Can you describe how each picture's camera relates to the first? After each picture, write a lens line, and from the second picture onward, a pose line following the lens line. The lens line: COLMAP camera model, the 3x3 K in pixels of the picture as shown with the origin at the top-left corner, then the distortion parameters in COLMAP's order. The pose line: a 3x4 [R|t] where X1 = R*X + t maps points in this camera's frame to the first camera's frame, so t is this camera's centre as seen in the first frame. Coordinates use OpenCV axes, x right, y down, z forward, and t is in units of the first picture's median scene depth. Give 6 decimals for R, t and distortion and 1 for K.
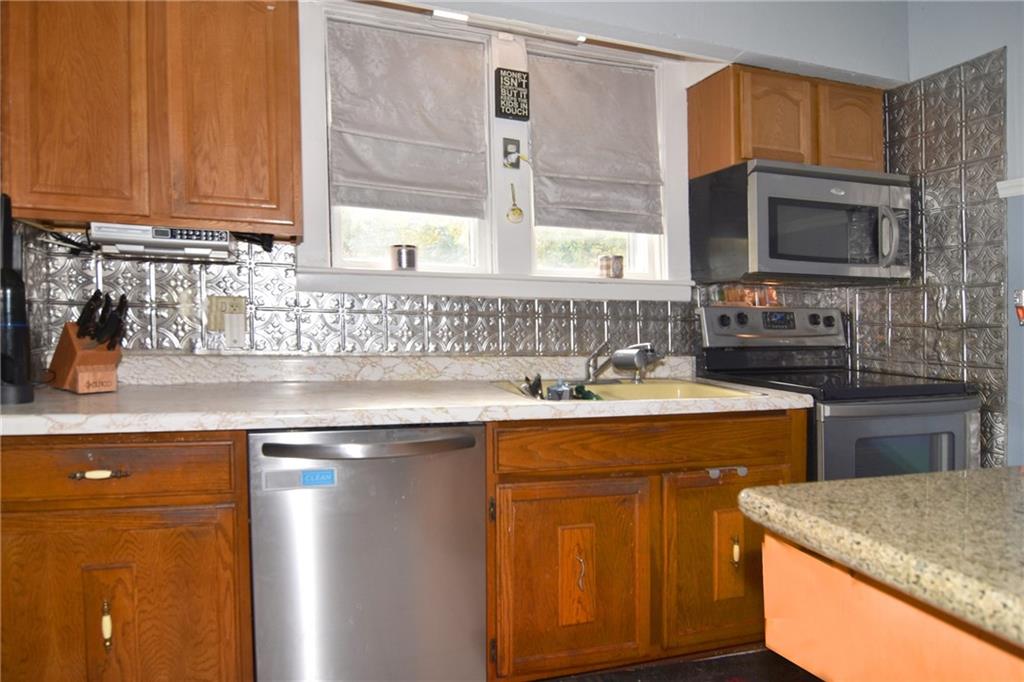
lens RADIAL K [[580.1, 0, 511.6], [0, 580.1, 369.1], [0, 0, 1]] dist [-0.025427, 0.000192]
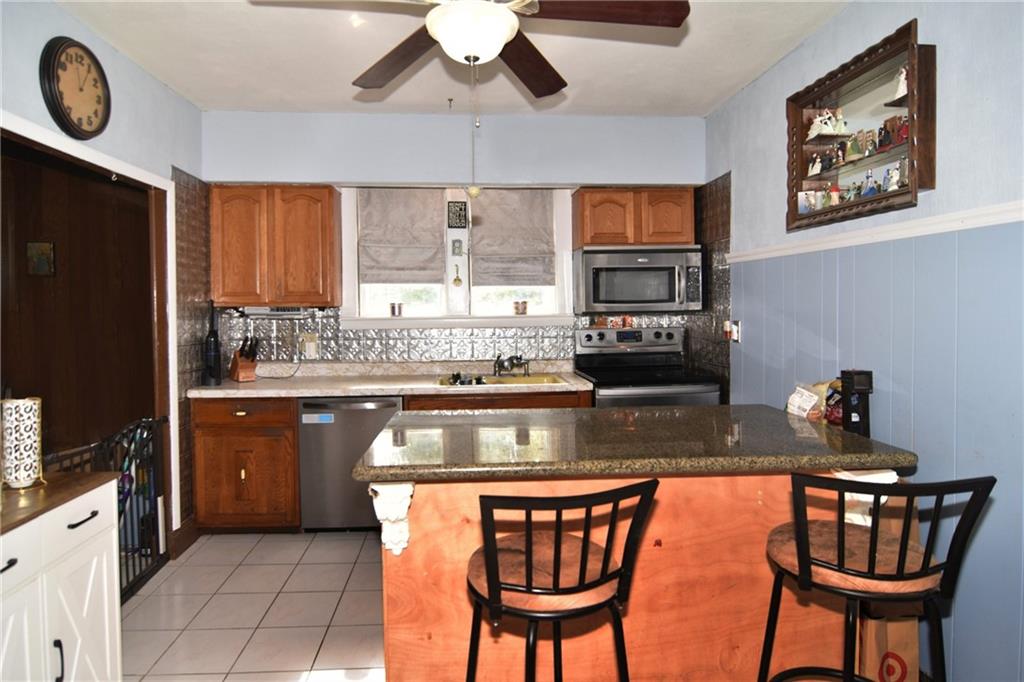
lens RADIAL K [[532.0, 0, 512.0], [0, 532.0, 341.0], [0, 0, 1]] dist [-0.021461, -0.000845]
pose [[0.973833, -0.015038, -0.226767, 0.650403], [0.007263, 0.999358, -0.035083, -0.031094], [0.227149, 0.032518, 0.973317, -0.675199]]
